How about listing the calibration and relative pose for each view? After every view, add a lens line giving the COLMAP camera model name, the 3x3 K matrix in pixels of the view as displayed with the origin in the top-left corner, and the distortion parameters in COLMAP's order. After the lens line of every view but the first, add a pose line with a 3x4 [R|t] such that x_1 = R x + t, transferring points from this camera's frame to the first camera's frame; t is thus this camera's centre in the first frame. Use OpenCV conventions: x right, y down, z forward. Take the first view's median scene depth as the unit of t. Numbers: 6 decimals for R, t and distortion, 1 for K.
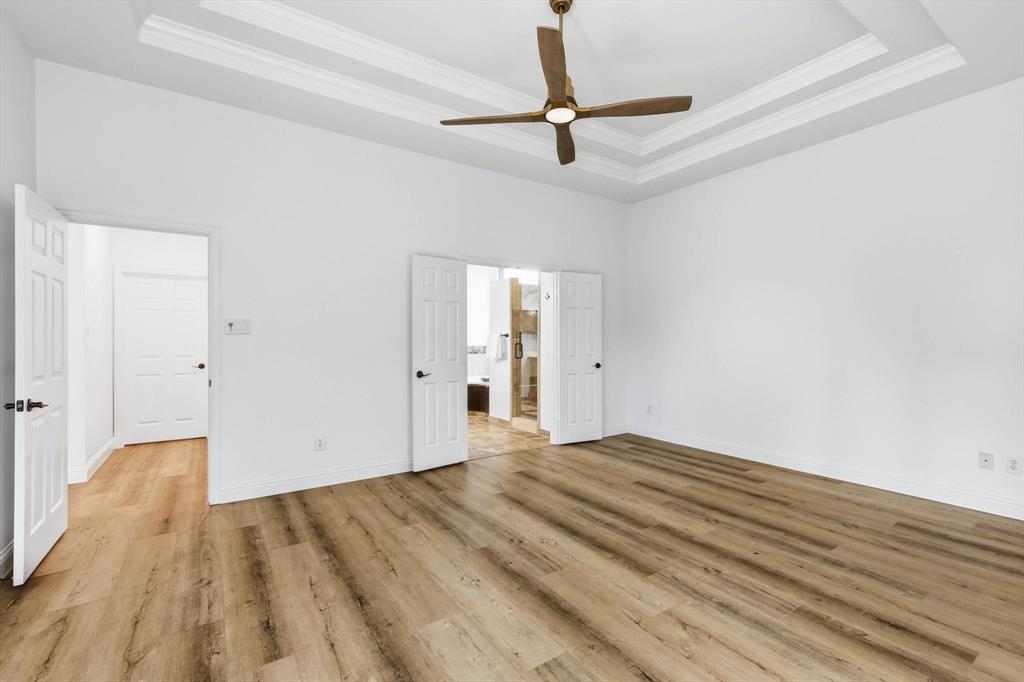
lens RADIAL K [[448.3, 0, 512.4], [0, 448.3, 337.7], [0, 0, 1]] dist [-0.003776, -0.000432]
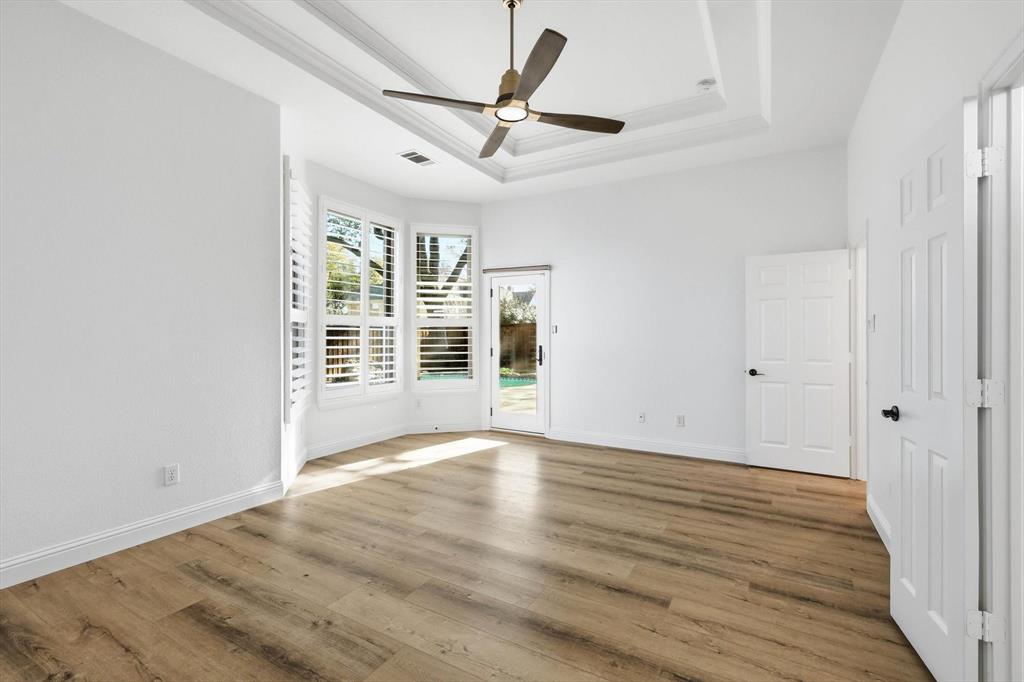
lens RADIAL K [[448.3, 0, 513.5], [0, 448.3, 337.8], [0, 0, 1]] dist [-0.003776, -0.000432]
pose [[-0.897479, 0.003671, -0.441042, 0.523455], [0.003104, 0.999993, 0.002007, 0.002563], [0.441047, 0.000433, -0.897484, 1.842707]]
